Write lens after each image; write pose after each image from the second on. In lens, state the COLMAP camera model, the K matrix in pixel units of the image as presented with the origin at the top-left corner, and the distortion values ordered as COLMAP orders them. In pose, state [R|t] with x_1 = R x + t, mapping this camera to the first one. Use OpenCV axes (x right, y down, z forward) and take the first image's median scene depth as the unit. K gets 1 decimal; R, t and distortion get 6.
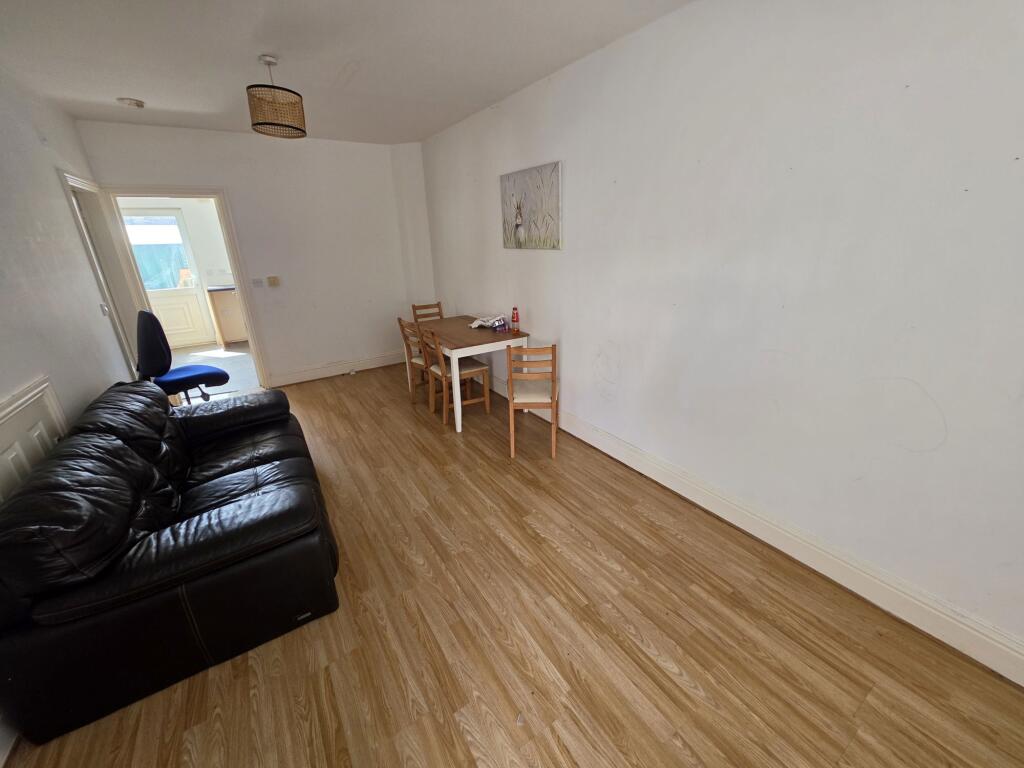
lens RADIAL K [[409.1, 0, 512.0], [0, 409.1, 384.0], [0, 0, 1]] dist [-0.000228, -0.000043]
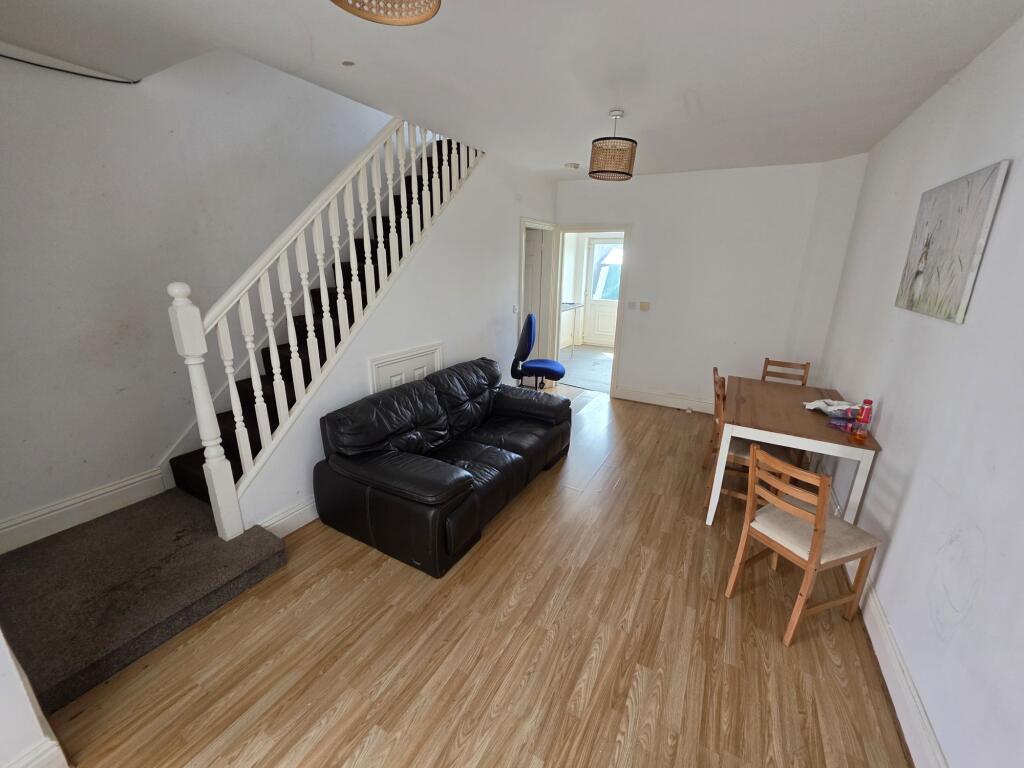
lens RADIAL K [[409.1, 0, 512.0], [0, 409.1, 384.0], [0, 0, 1]] dist [-0.000228, -0.000043]
pose [[0.472128, 0.293480, -0.831243, 0.392008], [-0.336352, 0.931590, 0.137869, -0.168557], [0.814839, 0.214498, 0.538542, 0.323390]]
